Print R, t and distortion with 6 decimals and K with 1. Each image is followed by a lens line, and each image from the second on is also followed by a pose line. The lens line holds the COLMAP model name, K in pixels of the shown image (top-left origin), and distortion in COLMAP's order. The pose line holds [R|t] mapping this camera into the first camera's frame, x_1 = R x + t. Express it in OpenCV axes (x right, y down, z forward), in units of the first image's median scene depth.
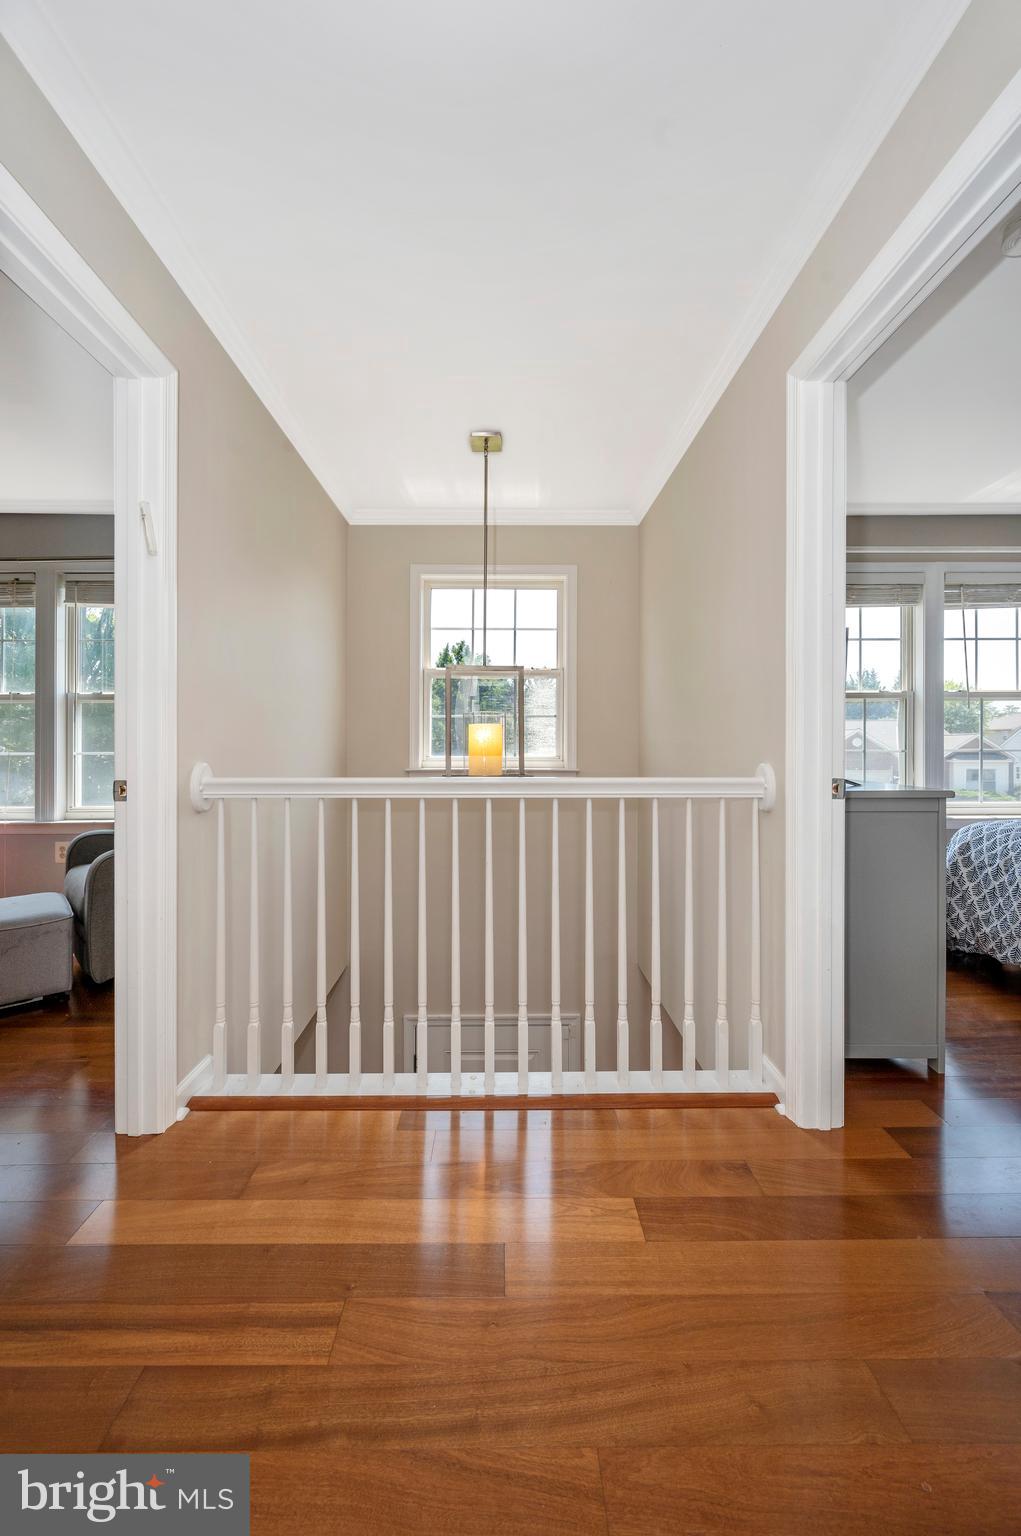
lens RADIAL K [[608.2, 0, 518.7], [0, 608.2, 718.7], [0, 0, 1]] dist [-0.000167, -0.000264]
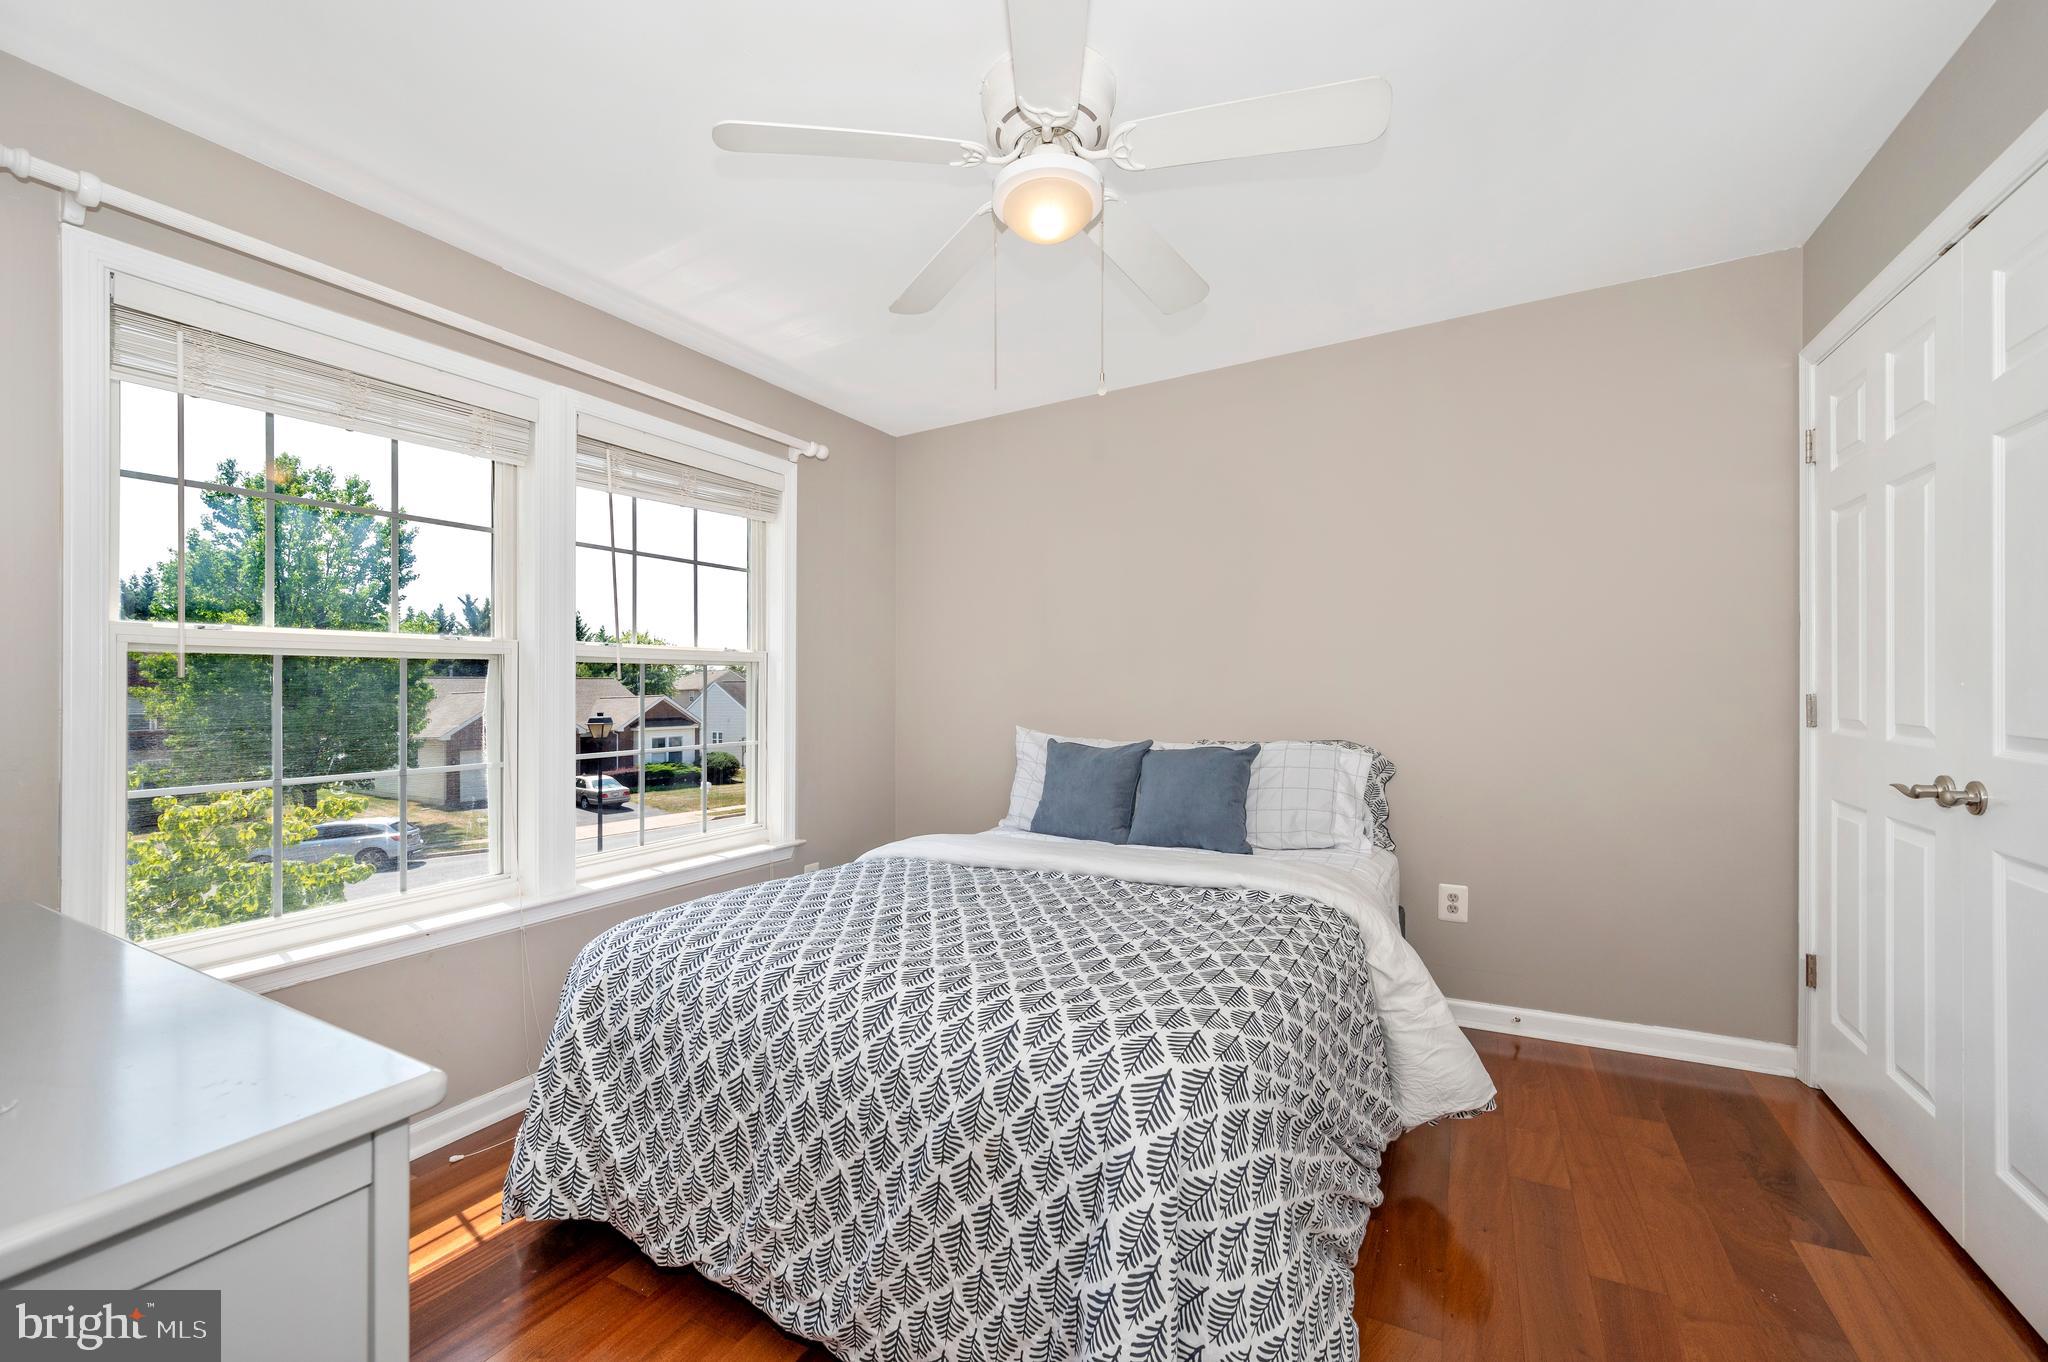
lens RADIAL K [[810.9, 0, 1027.2], [0, 810.9, 677.7], [0, 0, 1]] dist [-0.000167, -0.000264]
pose [[0.482910, -0.001462, 0.875669, 0.374530], [0.000270, 0.999999, 0.001520, -0.024430], [-0.875670, -0.000498, 0.482910, 0.441688]]
